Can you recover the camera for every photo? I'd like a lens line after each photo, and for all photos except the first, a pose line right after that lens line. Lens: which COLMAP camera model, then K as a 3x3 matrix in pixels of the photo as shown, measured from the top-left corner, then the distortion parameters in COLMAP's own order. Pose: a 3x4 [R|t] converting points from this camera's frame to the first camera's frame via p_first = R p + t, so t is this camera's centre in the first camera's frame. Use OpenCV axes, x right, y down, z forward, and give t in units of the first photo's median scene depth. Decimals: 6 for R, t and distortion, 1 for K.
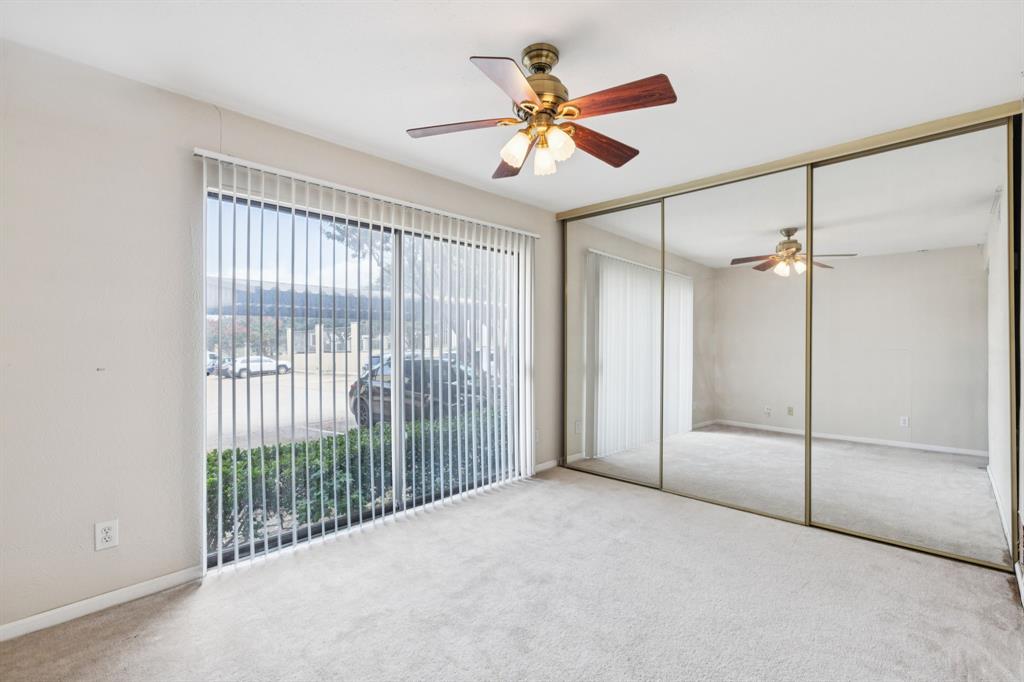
lens RADIAL K [[465.2, 0, 515.1], [0, 465.2, 339.1], [0, 0, 1]] dist [0.009682, -0.000057]
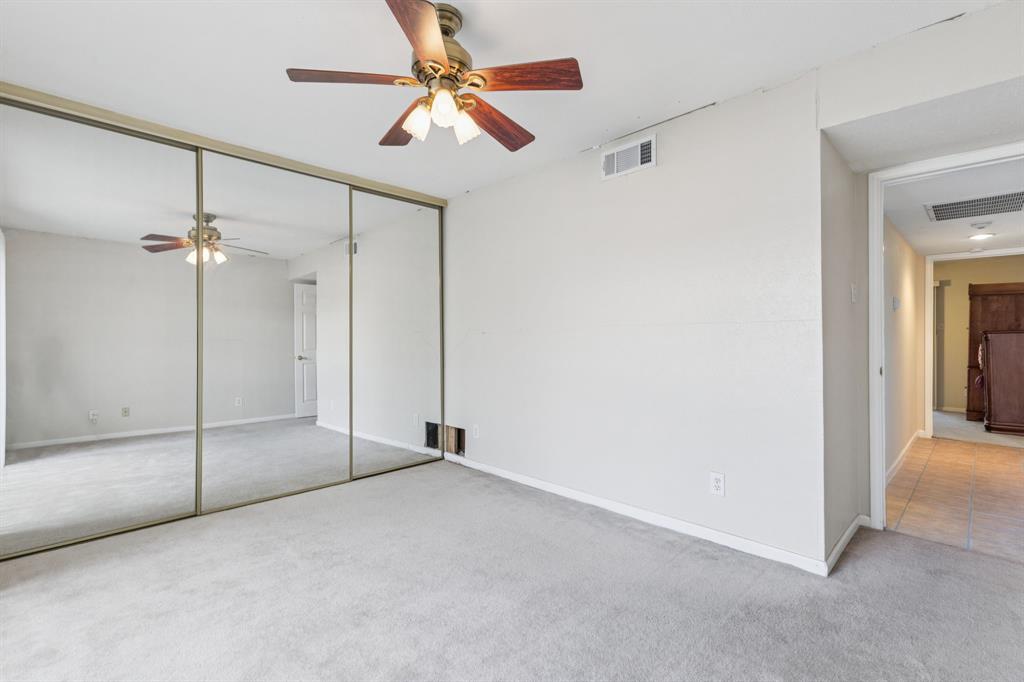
lens RADIAL K [[465.2, 0, 515.1], [0, 465.2, 339.1], [0, 0, 1]] dist [0.009682, -0.000057]
pose [[0.021611, -0.004731, 0.999755, -0.579488], [-0.005564, 0.999973, 0.004852, 0.020038], [-0.999751, -0.005668, 0.021584, 0.544417]]
